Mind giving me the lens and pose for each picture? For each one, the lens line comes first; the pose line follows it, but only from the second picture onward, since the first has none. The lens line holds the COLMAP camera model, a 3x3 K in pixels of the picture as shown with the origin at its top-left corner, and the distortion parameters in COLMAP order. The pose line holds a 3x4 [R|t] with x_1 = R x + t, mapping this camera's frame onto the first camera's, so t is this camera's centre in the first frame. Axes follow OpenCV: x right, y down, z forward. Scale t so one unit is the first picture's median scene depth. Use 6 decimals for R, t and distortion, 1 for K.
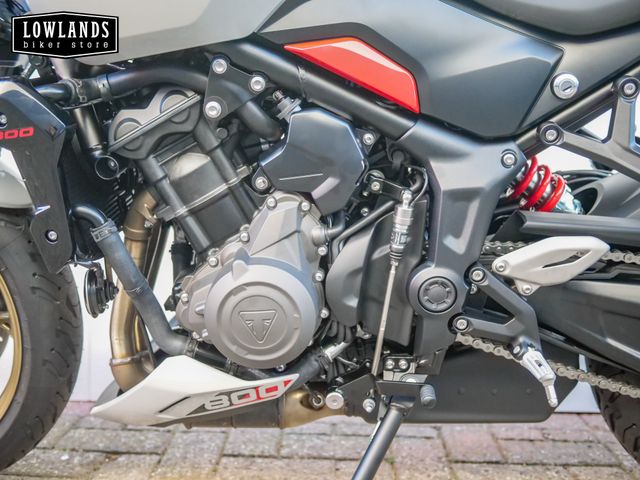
lens RADIAL K [[734.9, 0, 320.0], [0, 734.9, 234.8], [0, 0, 1]] dist [-0.002025, 0.000000]
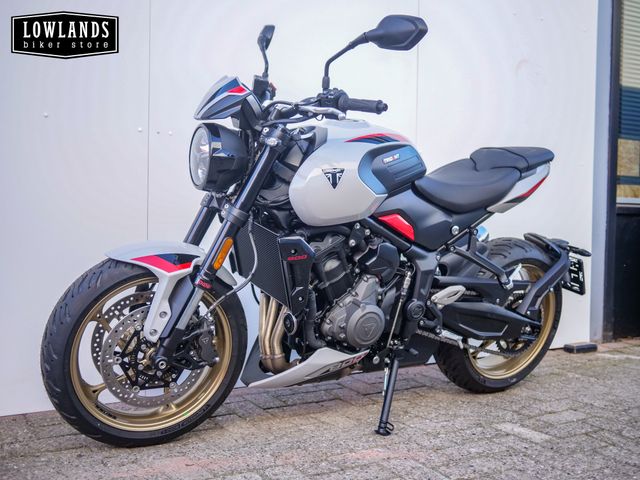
lens RADIAL K [[734.9, 0, 320.2], [0, 734.9, 238.9], [0, 0, 1]] dist [-0.002025, 0.000000]
pose [[0.831888, -0.022260, 0.554498, -1.518349], [0.032308, 0.999443, -0.008348, -0.159391], [-0.554003, 0.024859, 0.832143, -0.930995]]
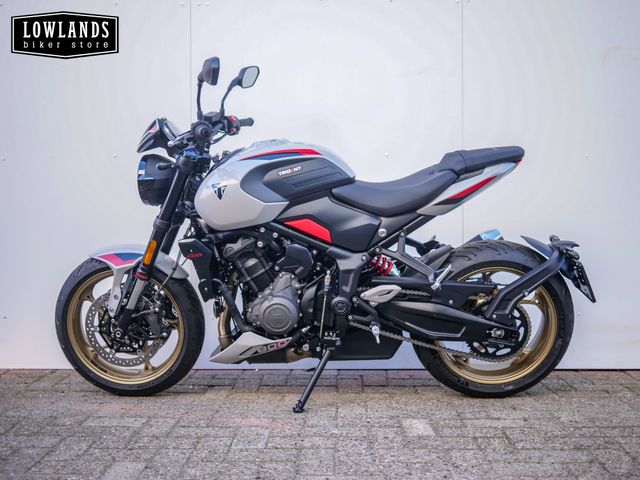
lens RADIAL K [[734.9, 0, 322.6], [0, 734.9, 241.0], [0, 0, 1]] dist [-0.002025, 0.000000]
pose [[0.999708, -0.023311, -0.006345, 0.114740], [0.022992, 0.998657, -0.046421, -0.041074], [0.007418, 0.046261, 0.998902, -1.814316]]
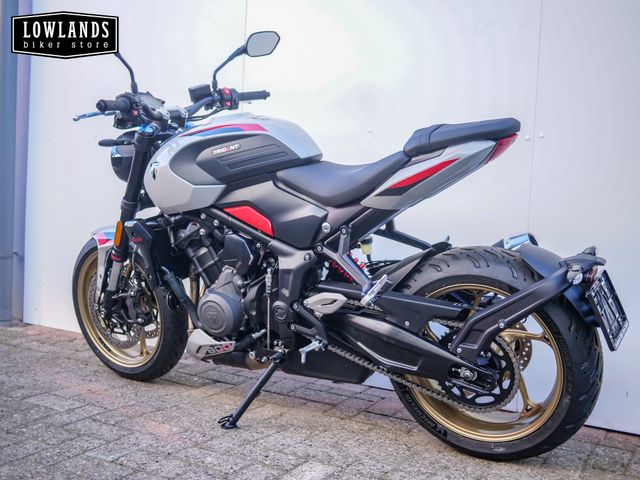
lens RADIAL K [[734.9, 0, 324.0], [0, 734.9, 237.7], [0, 0, 1]] dist [-0.002025, 0.000000]
pose [[0.873687, 0.044409, -0.484457, 1.406282], [-0.062221, 0.997847, -0.020742, -0.118156], [0.482493, 0.048265, 0.874569, -0.994870]]
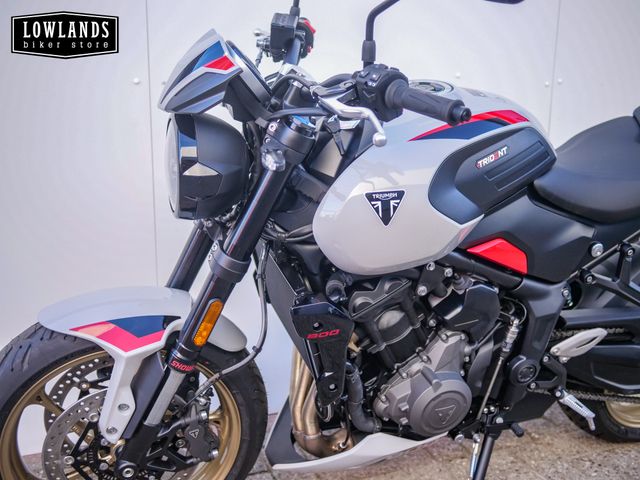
lens RADIAL K [[734.9, 0, 318.2], [0, 734.9, 240.7], [0, 0, 1]] dist [-0.002025, 0.000000]
pose [[0.922834, -0.097650, 0.372614, -0.875082], [0.027227, 0.981450, 0.189775, -0.549408], [-0.384234, -0.164986, 0.908374, -0.293282]]
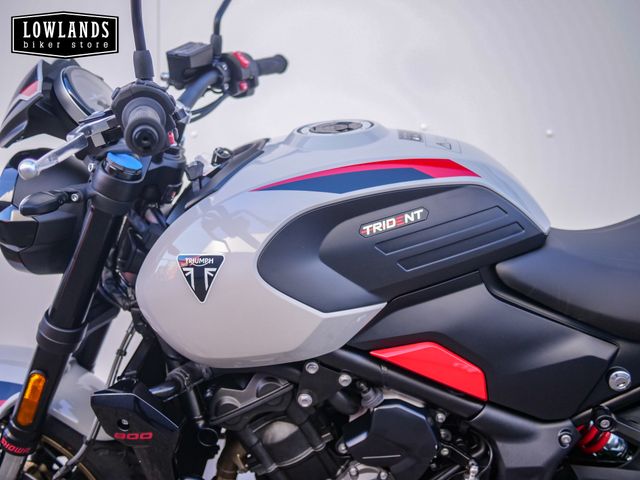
lens RADIAL K [[734.9, 0, 321.2], [0, 734.9, 239.4], [0, 0, 1]] dist [-0.002025, 0.000000]
pose [[0.999761, 0.010921, -0.018948, -0.097454], [-0.009526, 0.997344, 0.072207, -0.477087], [0.019686, -0.072009, 0.997210, -0.103410]]
